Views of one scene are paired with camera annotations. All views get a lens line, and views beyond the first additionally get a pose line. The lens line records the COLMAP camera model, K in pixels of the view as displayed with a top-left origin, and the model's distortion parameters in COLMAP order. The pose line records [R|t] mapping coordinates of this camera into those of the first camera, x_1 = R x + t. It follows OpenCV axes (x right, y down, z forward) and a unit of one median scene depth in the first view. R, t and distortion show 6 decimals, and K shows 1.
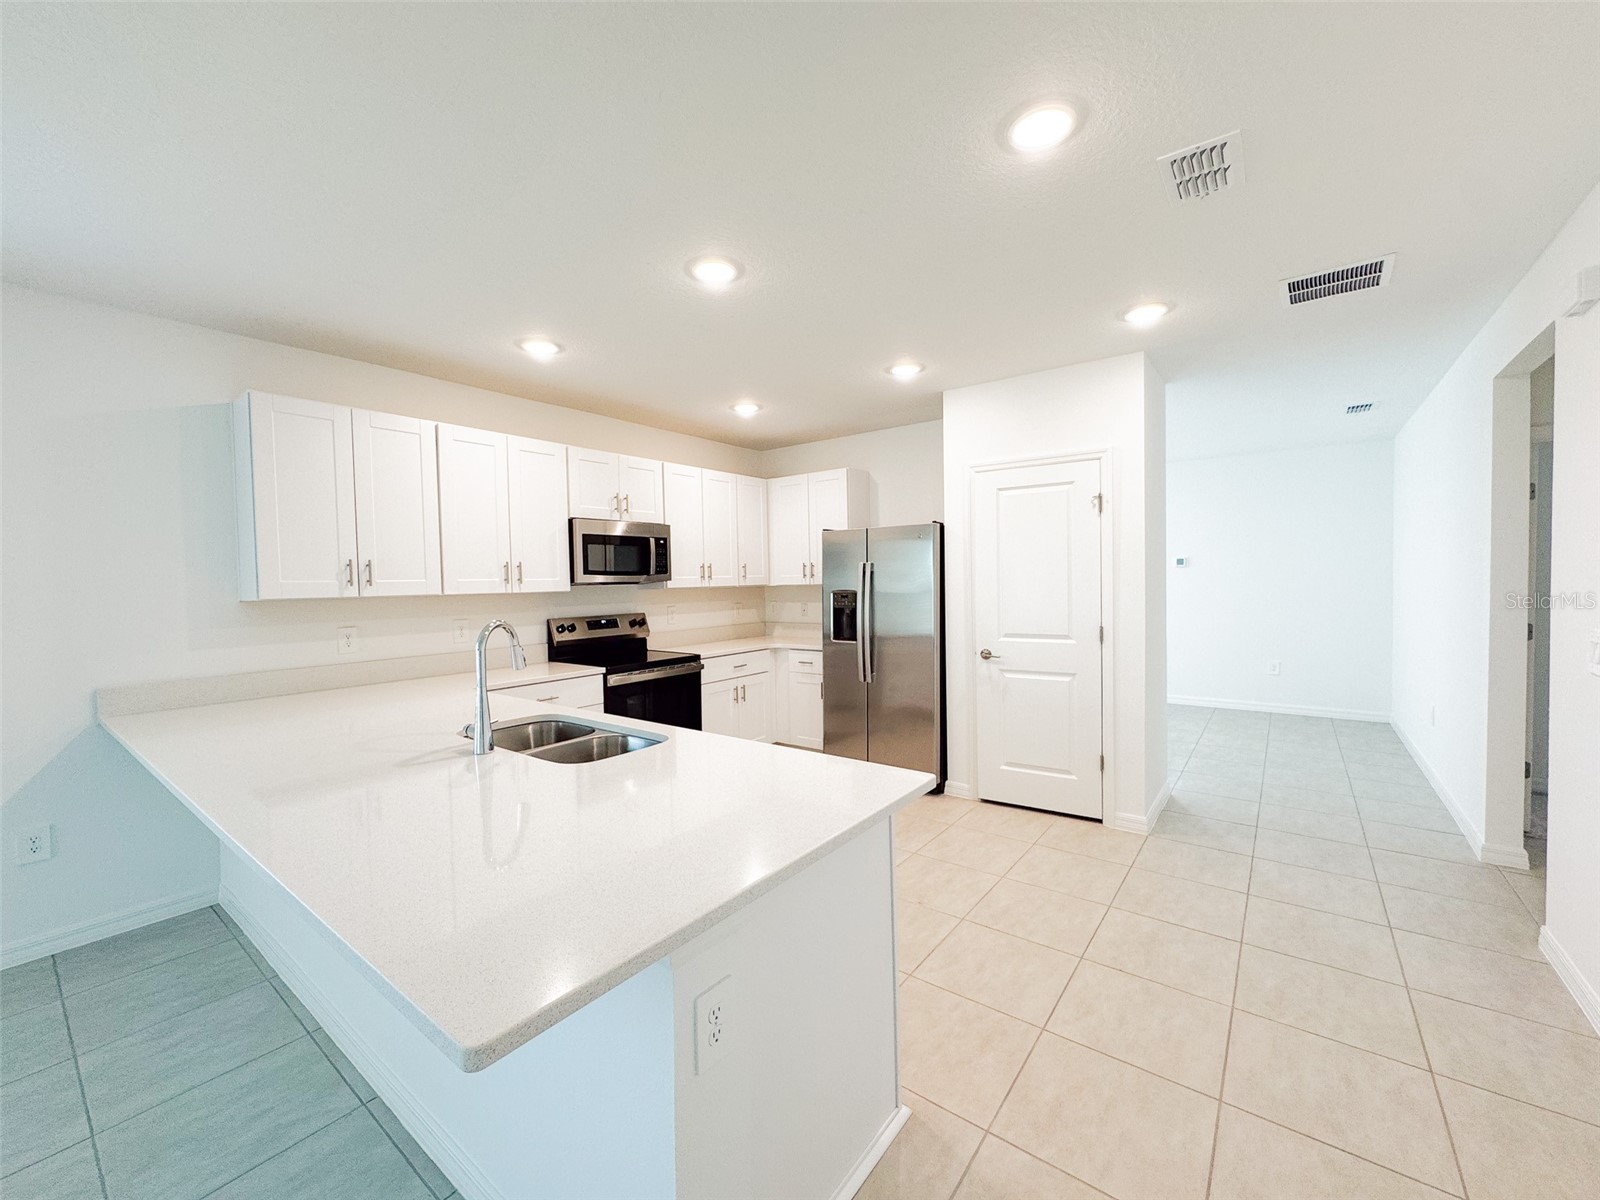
lens RADIAL K [[638.2, 0, 800.0], [0, 638.2, 600.0], [0, 0, 1]] dist [0.001066, 0.000239]
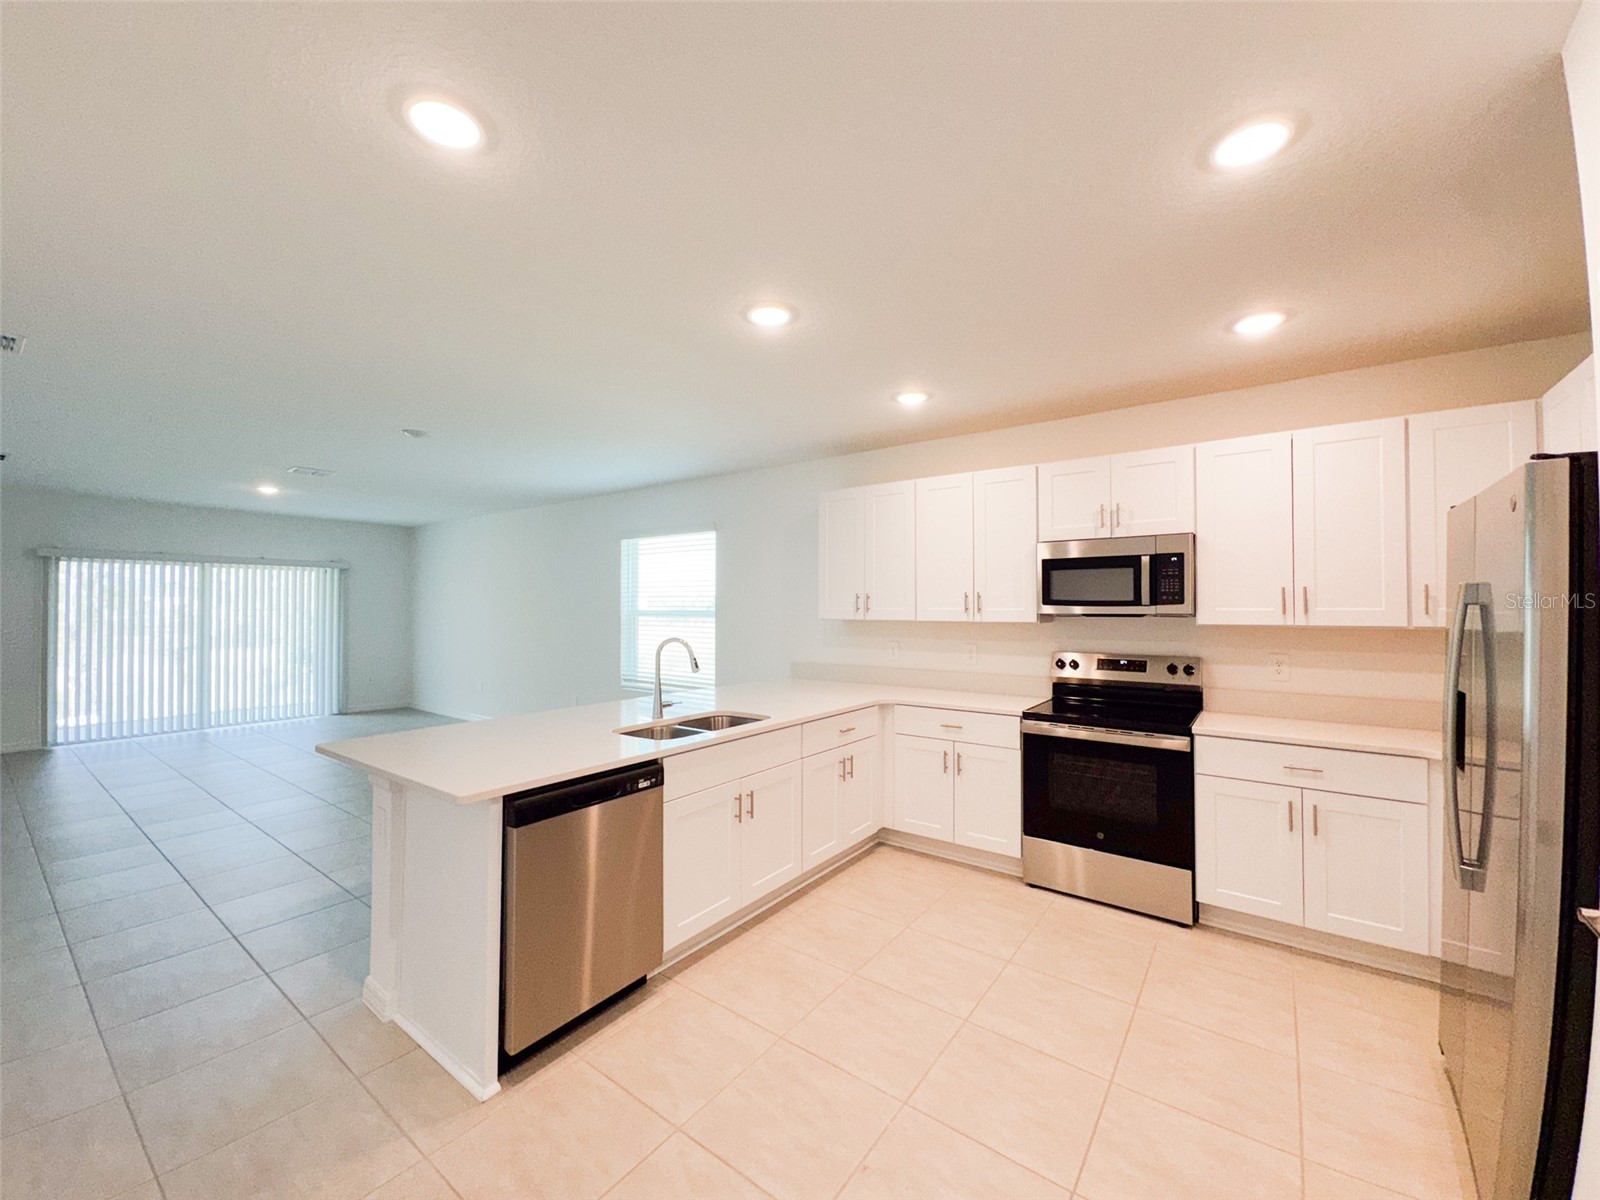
lens RADIAL K [[638.4, 0, 801.5], [0, 638.4, 600.4], [0, 0, 1]] dist [0.000409, 0.000413]
pose [[0.013945, 0.005443, -0.999888, 0.523050], [-0.034521, 0.999392, 0.004959, -0.036378], [0.999307, 0.034448, 0.014125, 0.614613]]
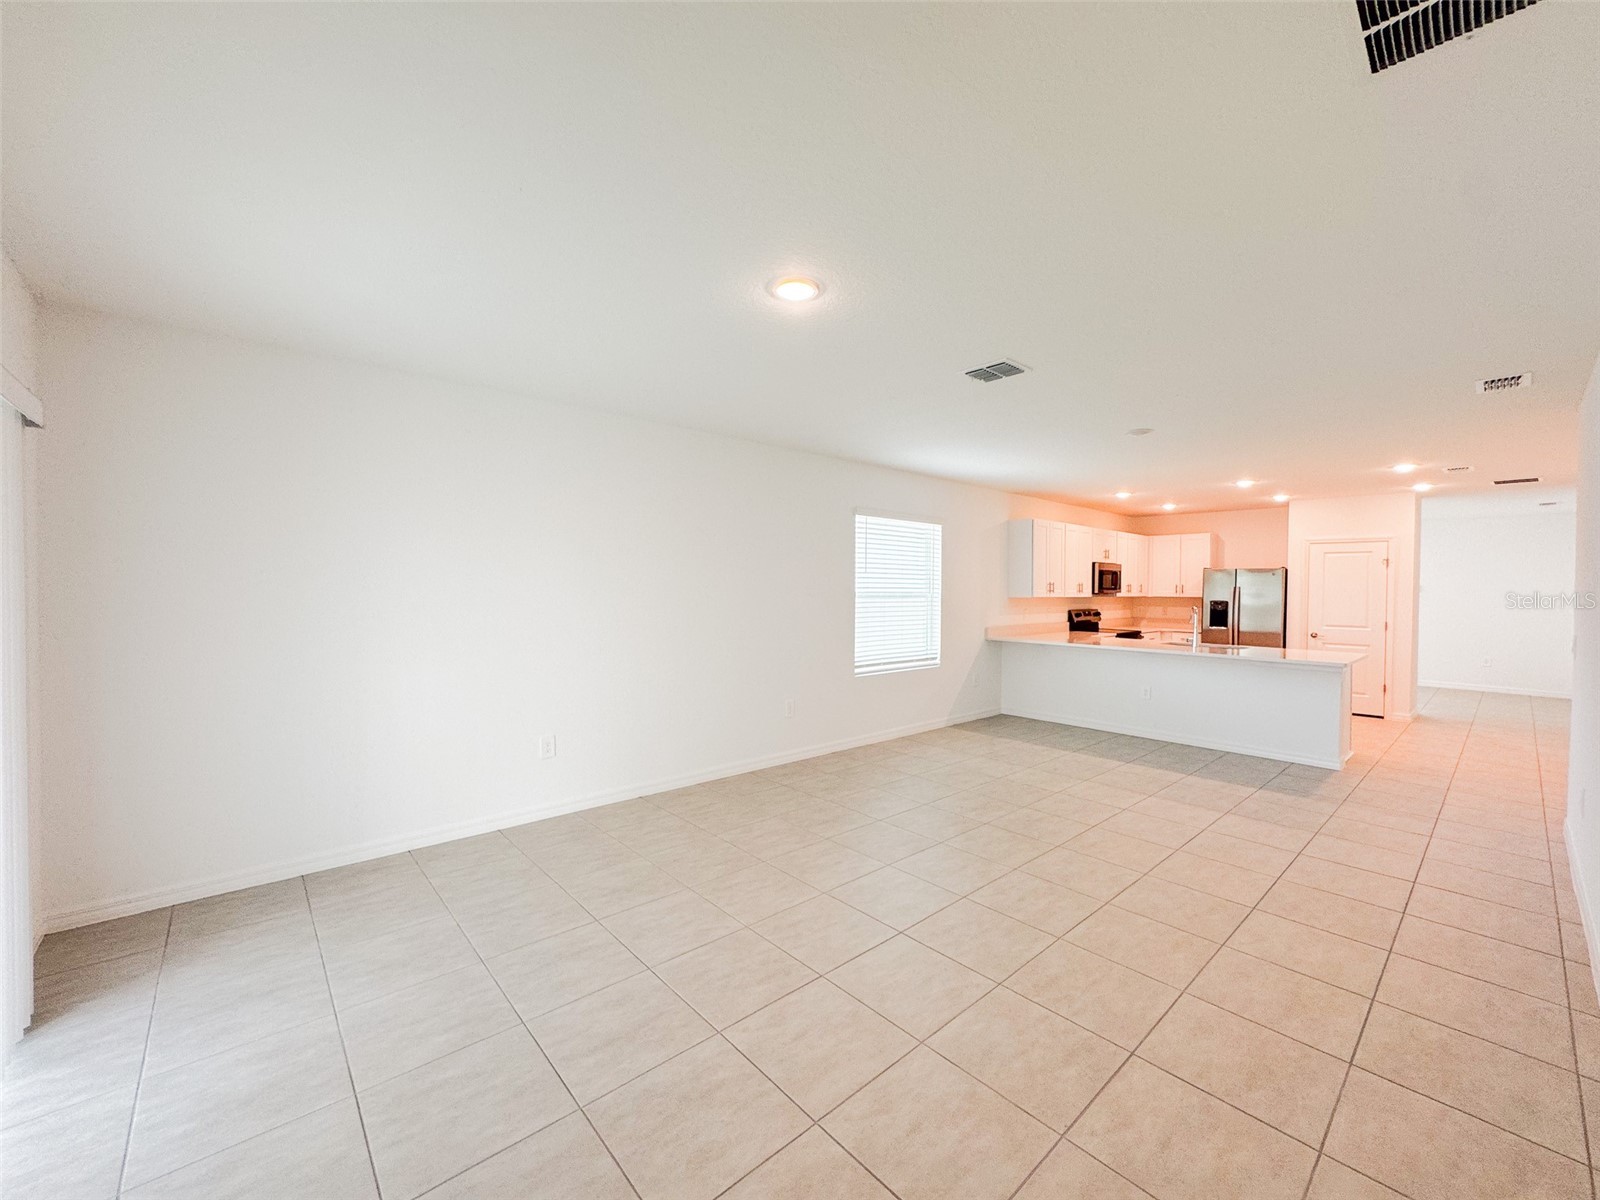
lens RADIAL K [[645.1, 0, 797.0], [0, 645.1, 597.1], [0, 0, 1]] dist [-0.001121, 0.000050]
pose [[0.982268, 0.030734, -0.184945, -0.843547], [-0.033701, 0.999349, -0.012916, 0.042925], [0.184427, 0.018920, 0.982664, -1.162565]]
